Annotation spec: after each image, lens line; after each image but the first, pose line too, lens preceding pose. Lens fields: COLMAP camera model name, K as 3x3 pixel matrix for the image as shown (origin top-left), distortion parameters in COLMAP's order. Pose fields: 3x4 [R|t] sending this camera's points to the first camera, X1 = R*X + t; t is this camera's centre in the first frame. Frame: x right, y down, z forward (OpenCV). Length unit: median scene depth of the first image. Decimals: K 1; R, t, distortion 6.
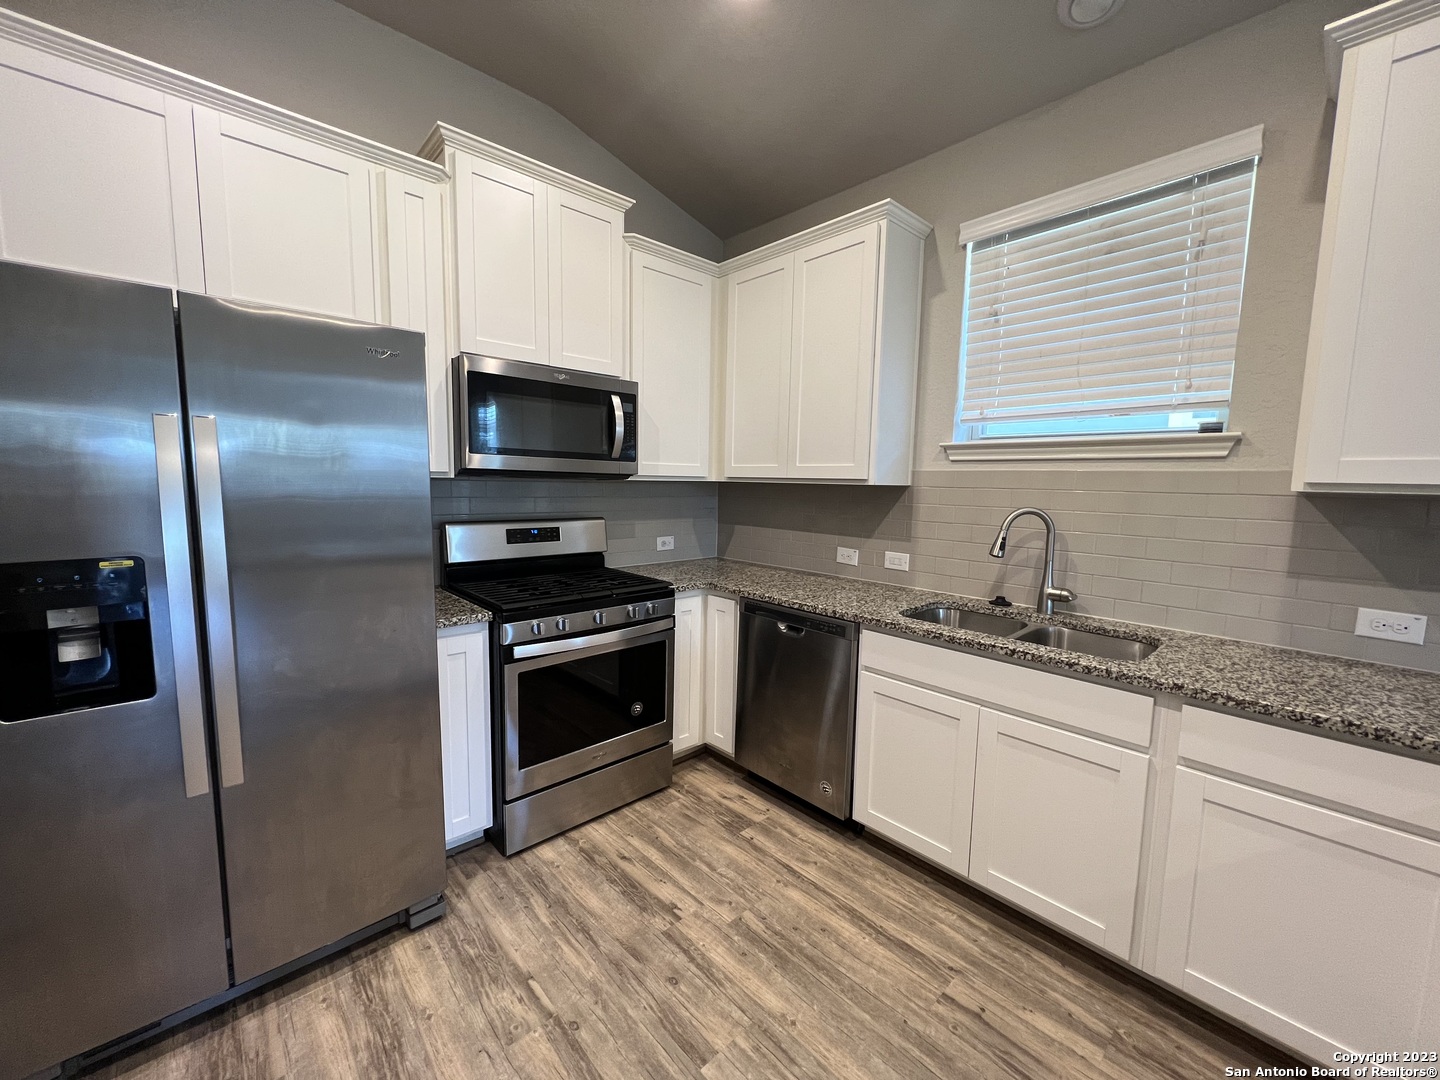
lens RADIAL K [[578.6, 0, 719.0], [0, 578.6, 538.4], [0, 0, 1]] dist [-0.000548, 0.000261]
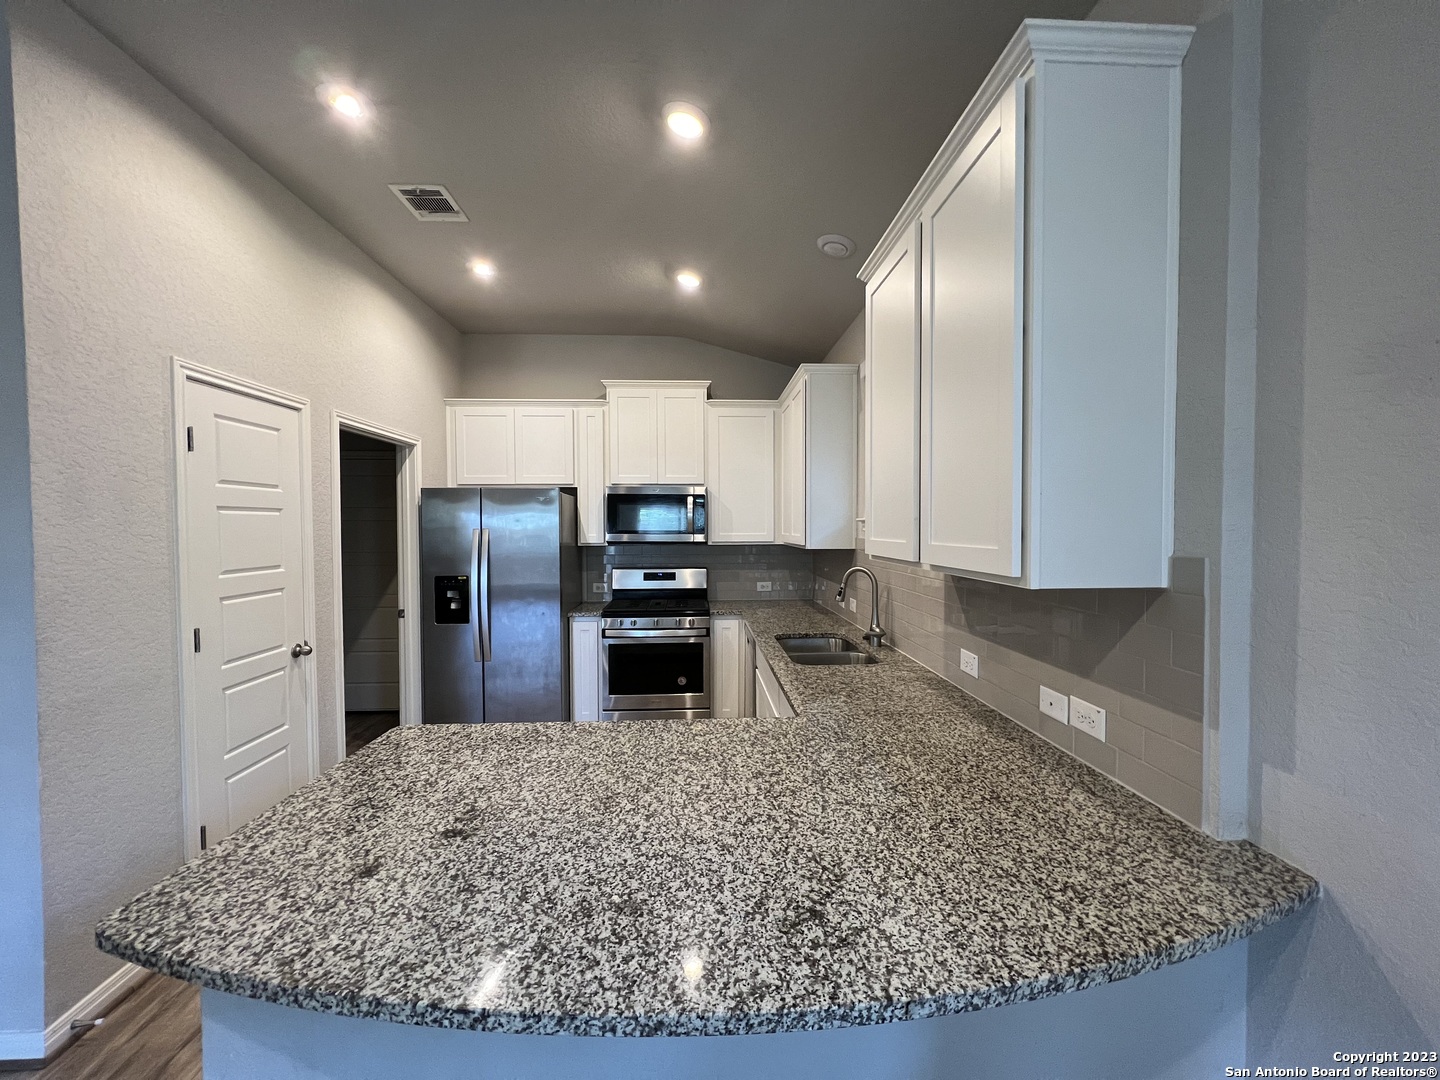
lens RADIAL K [[574.8, 0, 723.9], [0, 574.8, 538.2], [0, 0, 1]] dist [-0.000070, 0.000071]
pose [[0.764738, -0.010932, -0.644249, 1.263801], [-0.046462, 0.996318, -0.072057, -0.005898], [0.642664, 0.085038, 0.761414, -0.285622]]
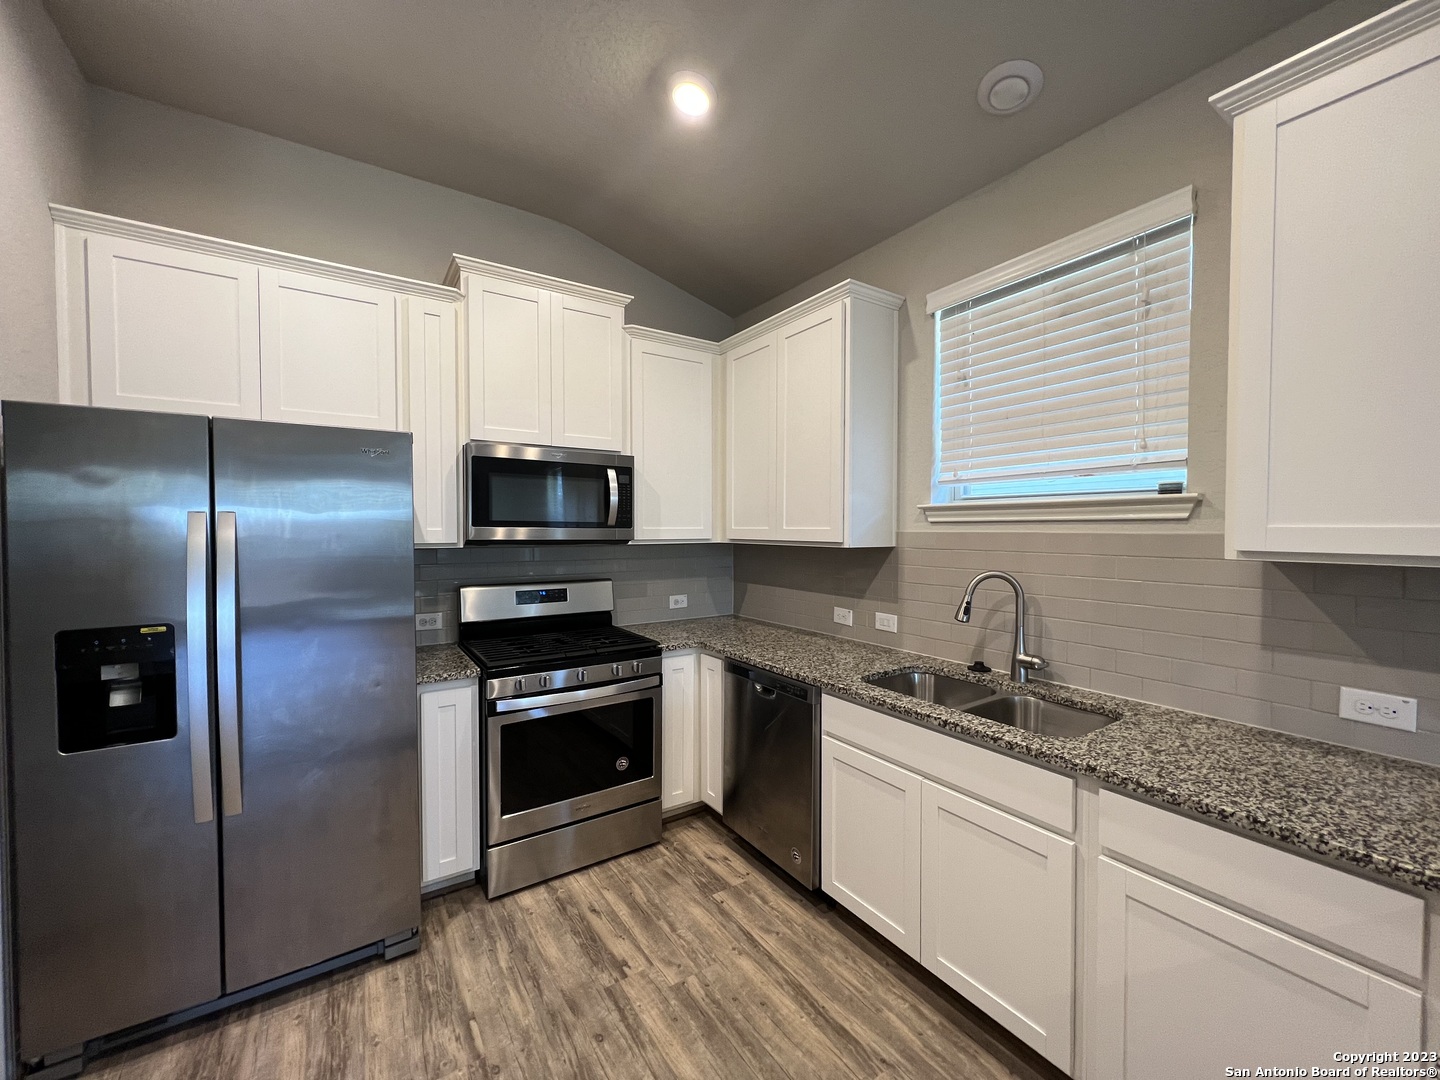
lens RADIAL K [[574.8, 0, 719.3], [0, 574.8, 538.7], [0, 0, 1]] dist [-0.000070, 0.000071]
pose [[0.986890, -0.015750, -0.160621, 0.250391], [0.002196, 0.996445, -0.084216, -0.028814], [0.161377, 0.082759, 0.983417, -0.038579]]
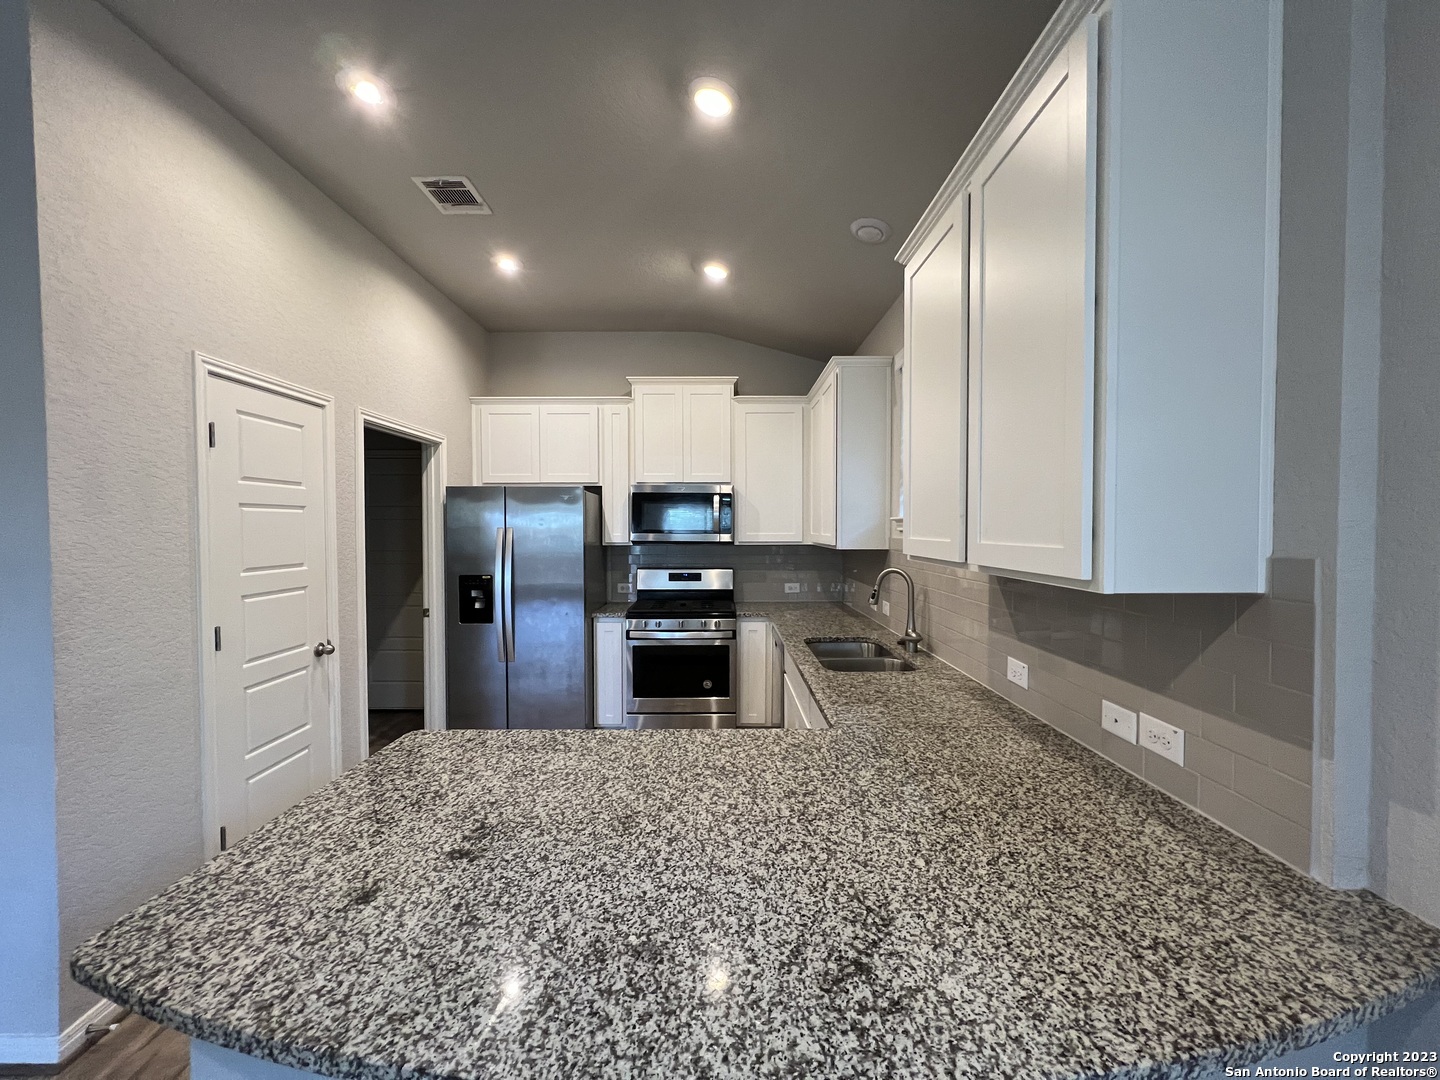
lens RADIAL K [[574.8, 0, 723.6], [0, 574.8, 539.1], [0, 0, 1]] dist [-0.000070, 0.000071]
pose [[0.734878, -0.008645, -0.678144, 1.223134], [-0.053006, 0.996128, -0.070140, -0.005540], [0.676125, 0.087490, 0.731574, -0.244897]]
